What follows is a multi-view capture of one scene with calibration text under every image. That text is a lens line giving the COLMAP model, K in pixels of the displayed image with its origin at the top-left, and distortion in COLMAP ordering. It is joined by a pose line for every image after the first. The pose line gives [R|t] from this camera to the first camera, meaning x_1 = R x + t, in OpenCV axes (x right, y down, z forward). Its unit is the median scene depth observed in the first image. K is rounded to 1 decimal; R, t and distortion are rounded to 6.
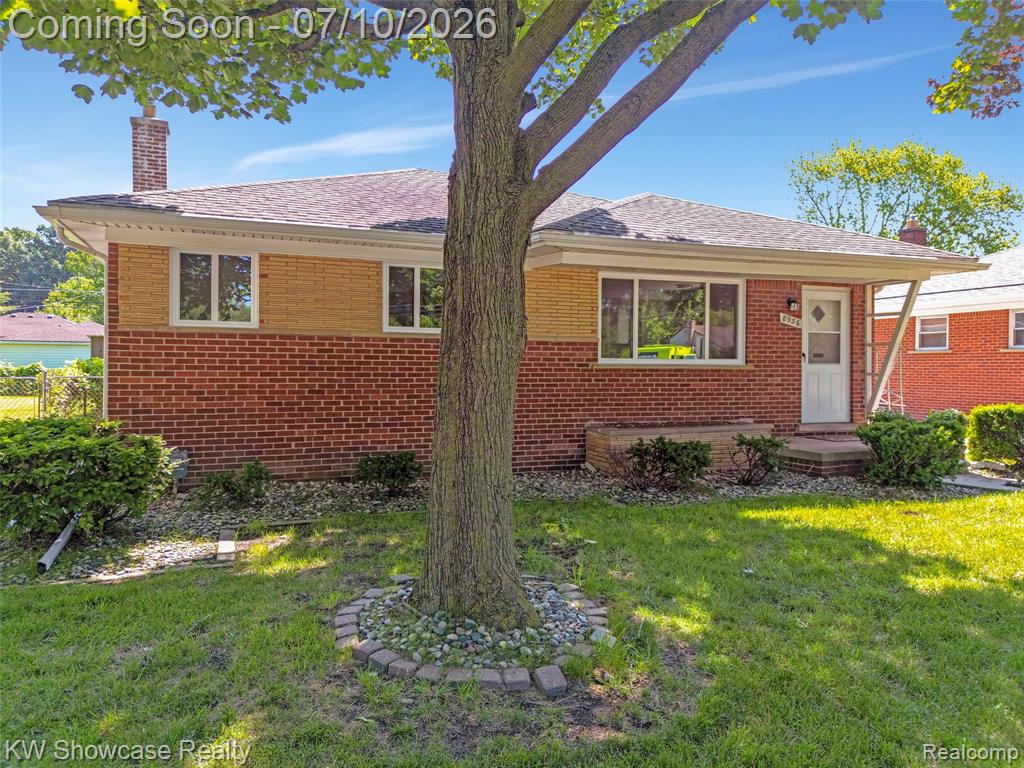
lens RADIAL K [[719.8, 0, 516.4], [0, 719.8, 377.9], [0, 0, 1]] dist [0.086173, -0.078814]
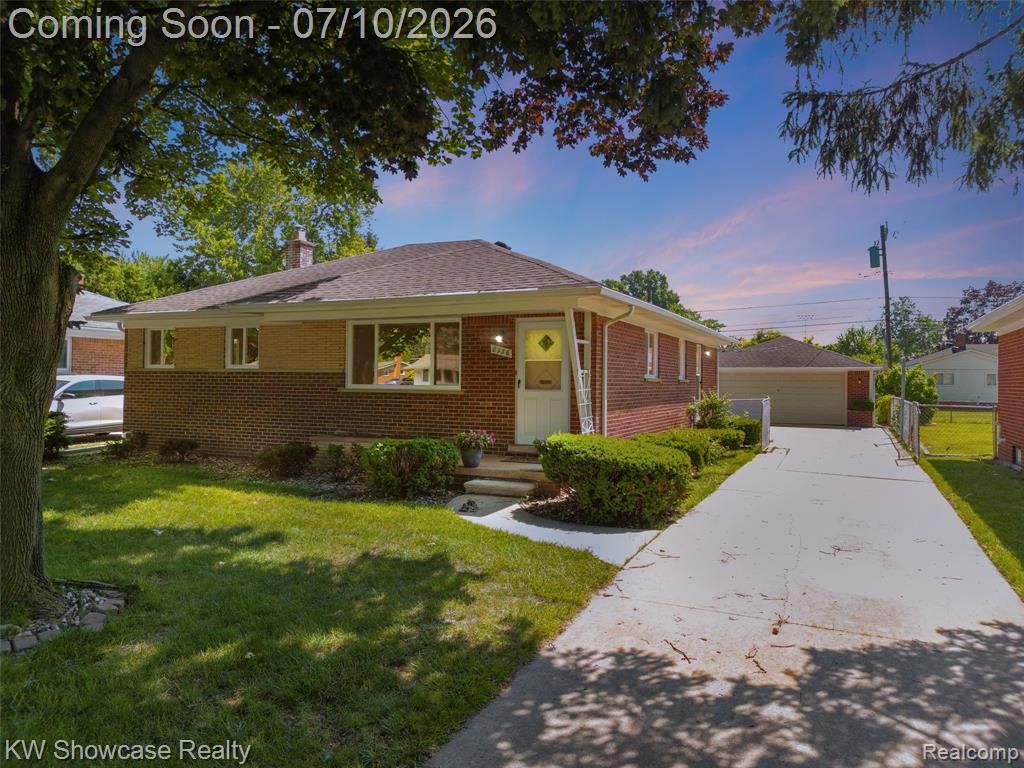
lens RADIAL K [[719.8, 0, 516.4], [0, 719.8, 377.9], [0, 0, 1]] dist [0.086173, -0.078814]
pose [[0.690073, -0.003680, -0.723730, 1.316503], [-0.018945, 0.999553, -0.023147, -0.013662], [0.723492, 0.029684, 0.689694, 0.285756]]
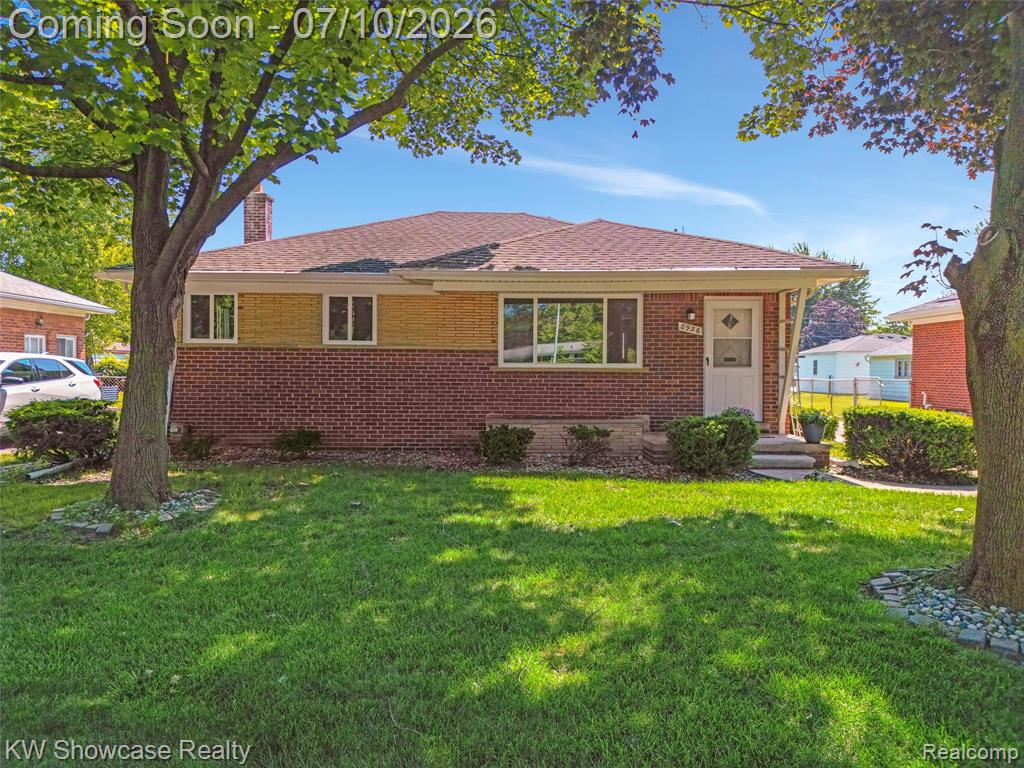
lens RADIAL K [[719.8, 0, 516.4], [0, 719.8, 377.9], [0, 0, 1]] dist [0.086173, -0.078814]
pose [[0.933687, 0.005075, -0.358055, 0.581725], [-0.006448, 0.999976, -0.002640, 0.001843], [0.358033, 0.004773, 0.933697, -0.147105]]
